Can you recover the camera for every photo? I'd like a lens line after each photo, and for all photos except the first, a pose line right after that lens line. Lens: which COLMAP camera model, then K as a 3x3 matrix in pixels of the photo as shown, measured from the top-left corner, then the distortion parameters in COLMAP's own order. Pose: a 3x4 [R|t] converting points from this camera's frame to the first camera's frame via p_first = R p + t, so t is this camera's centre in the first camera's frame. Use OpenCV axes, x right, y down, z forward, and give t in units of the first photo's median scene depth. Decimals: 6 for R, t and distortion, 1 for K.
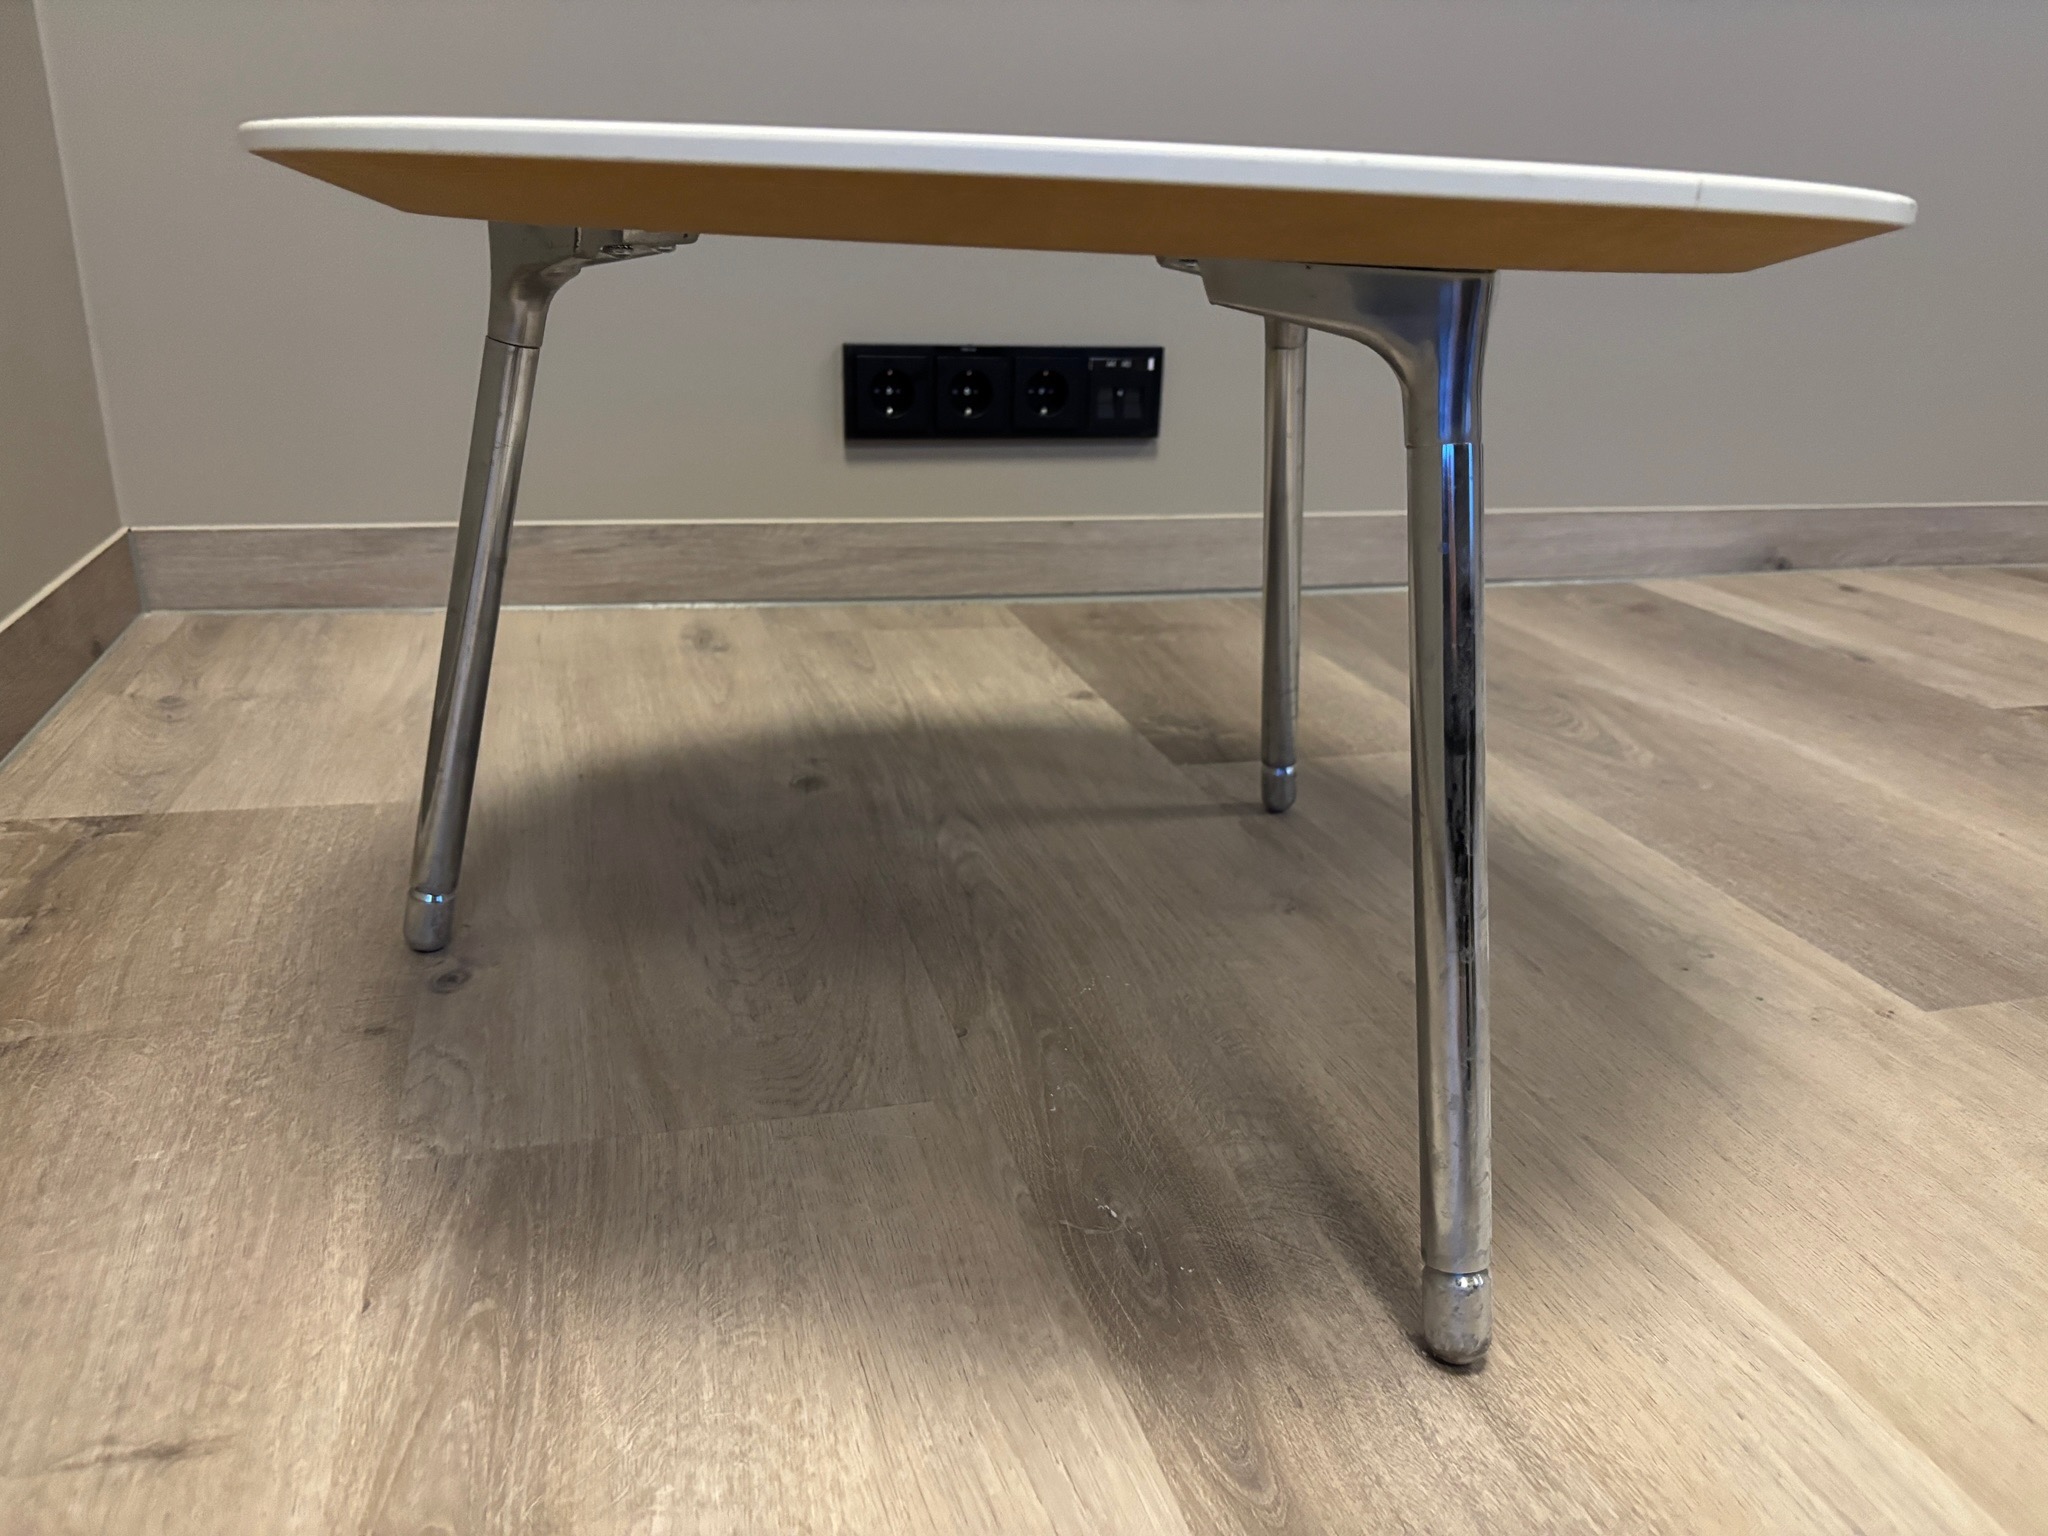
lens RADIAL K [[1568.4, 0, 1022.8], [0, 1568.4, 779.9], [0, 0, 1]] dist [0.056608, -0.072016]
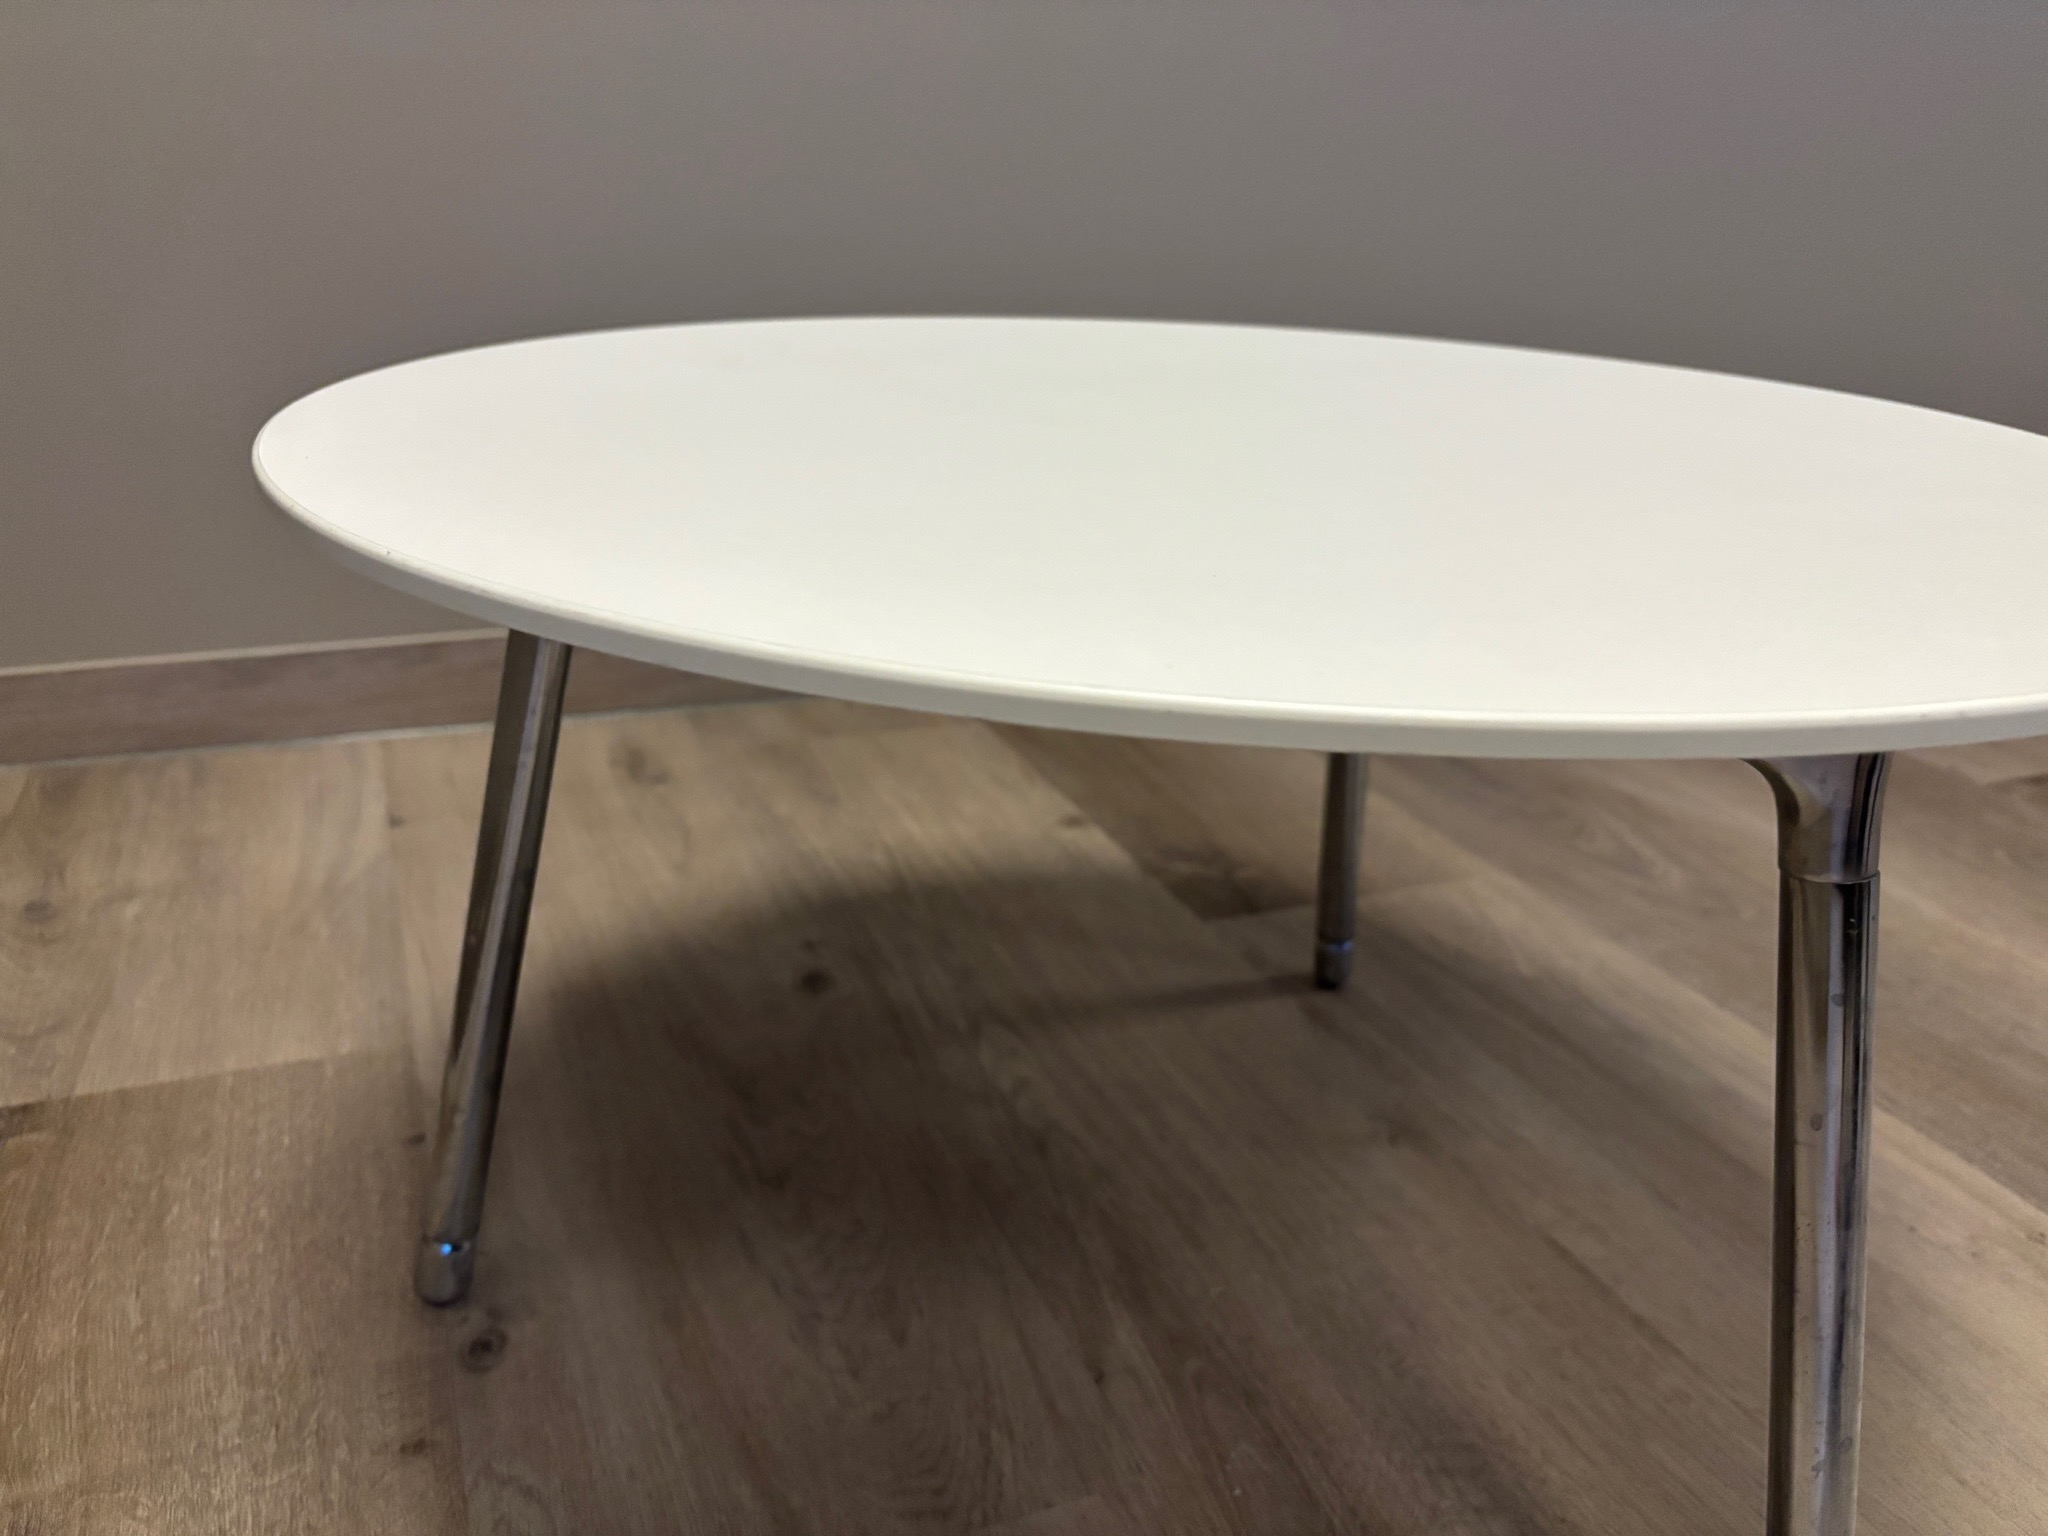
lens RADIAL K [[1588.4, 0, 1010.2], [0, 1588.4, 770.1], [0, 0, 1]] dist [0.044325, -0.069345]
pose [[0.992879, -0.048008, 0.109028, -0.160664], [0.043766, 0.998201, 0.040971, -0.203113], [-0.110799, -0.035908, 0.993194, 0.132639]]
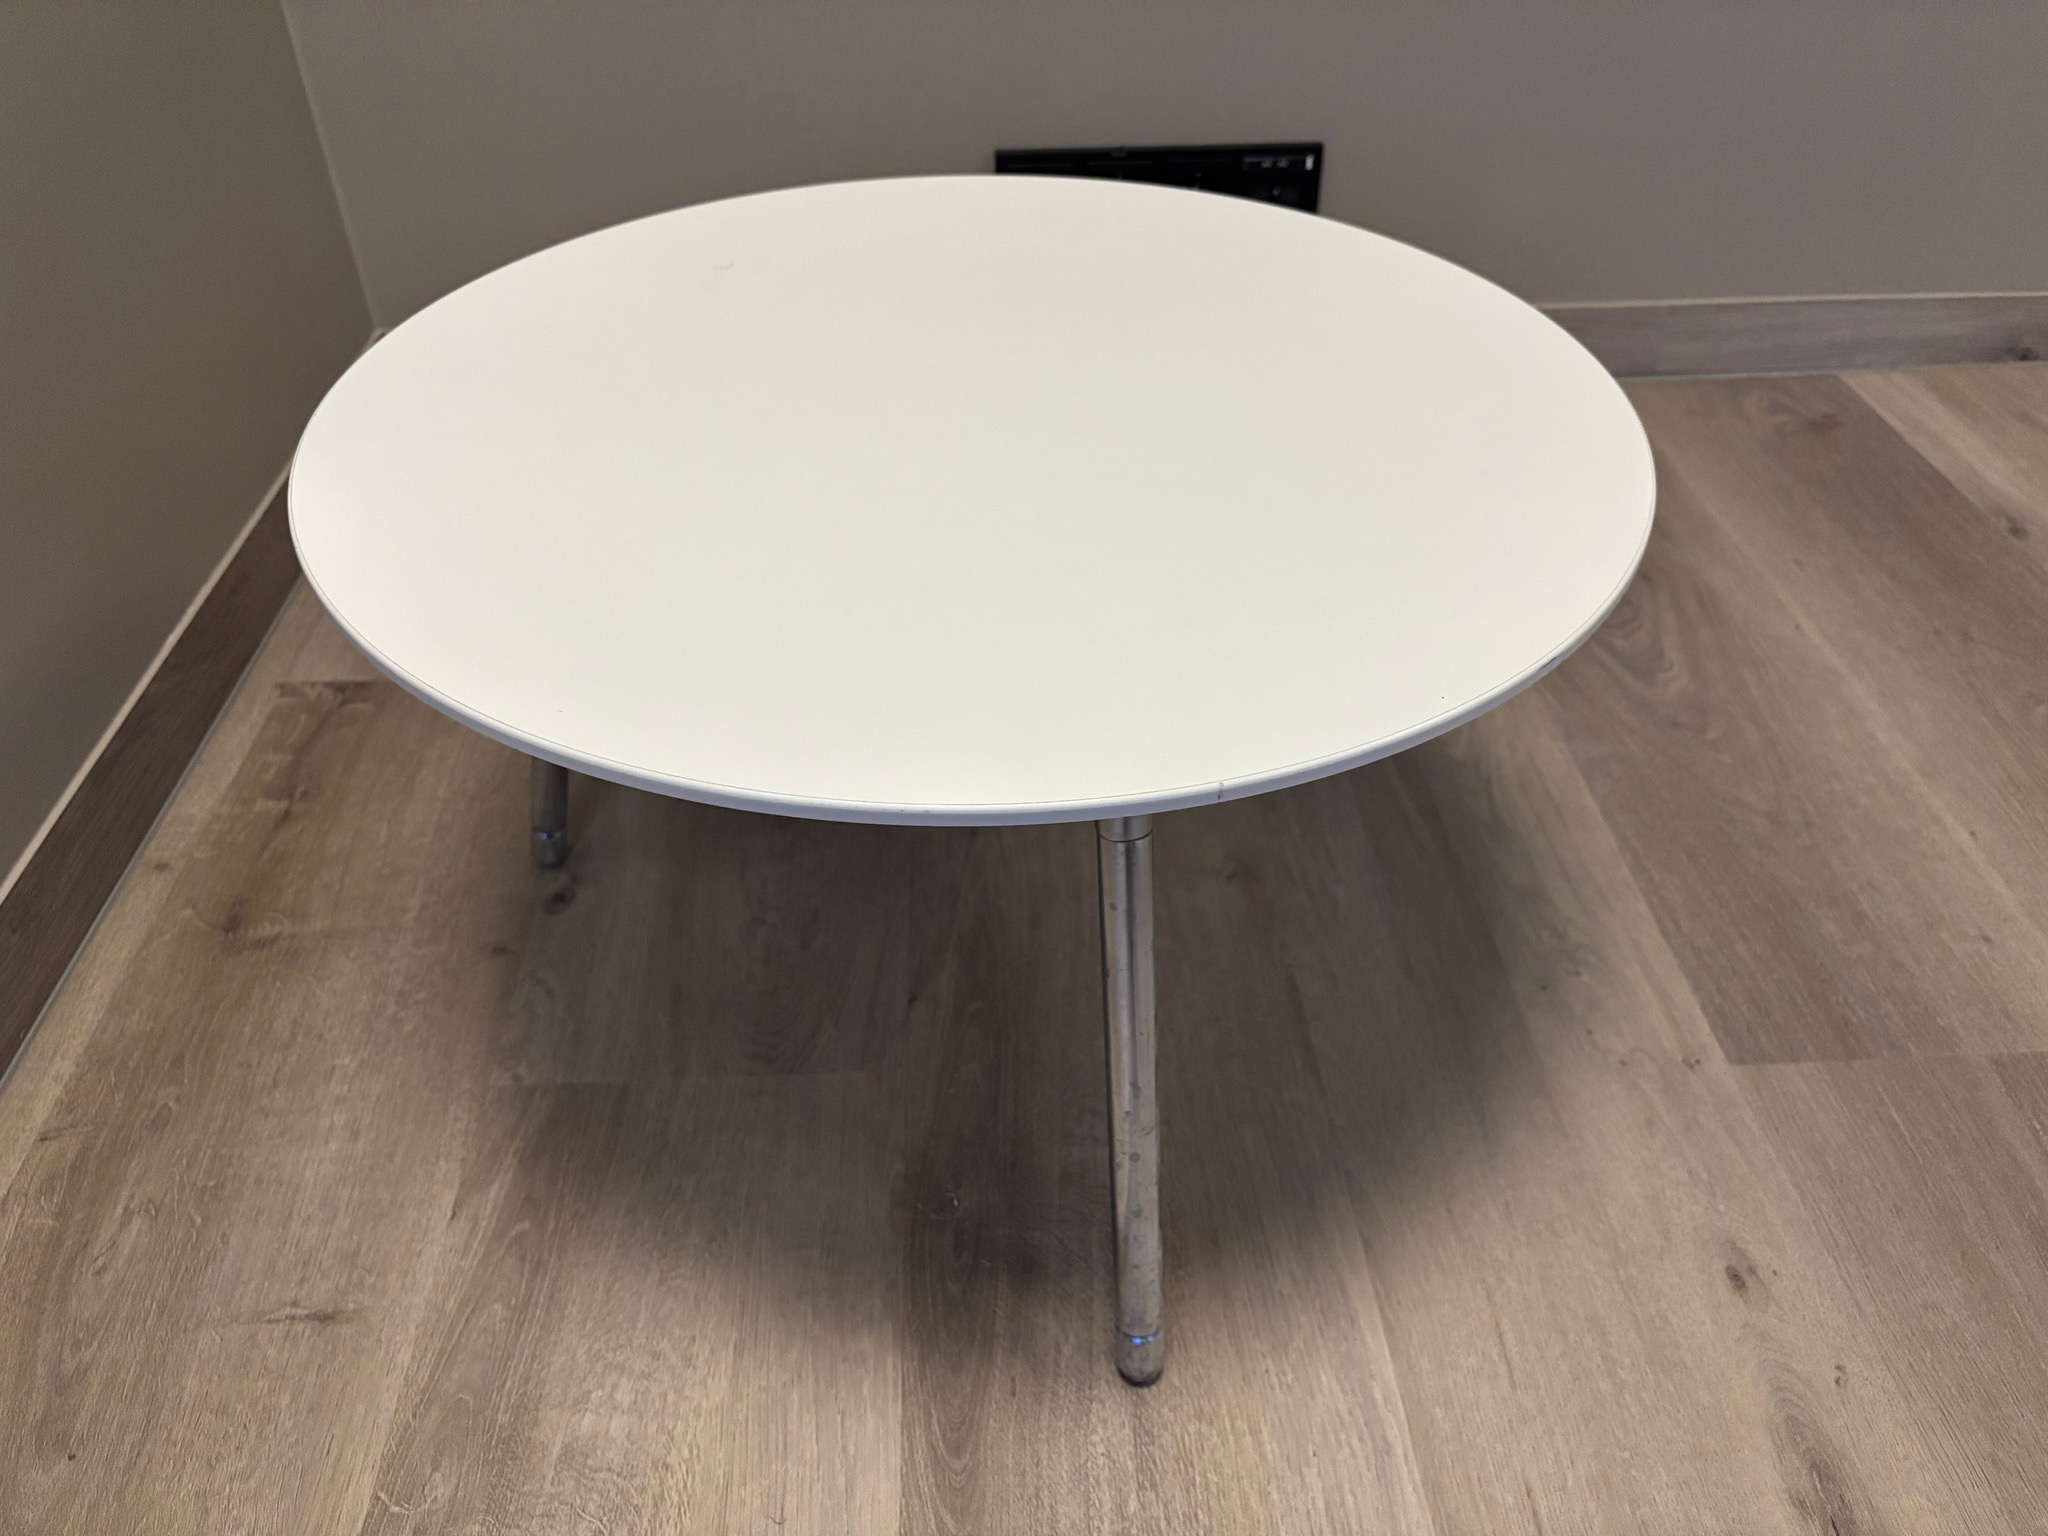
lens RADIAL K [[1588.1, 0, 1024.0], [0, 1588.1, 768.0], [0, 0, 1]] dist [0.010138, 0.000822]
pose [[0.974257, 0.105908, -0.199013, 0.281184], [-0.036382, 0.945074, 0.324826, -0.433133], [0.222484, -0.309223, 0.924598, -0.133267]]
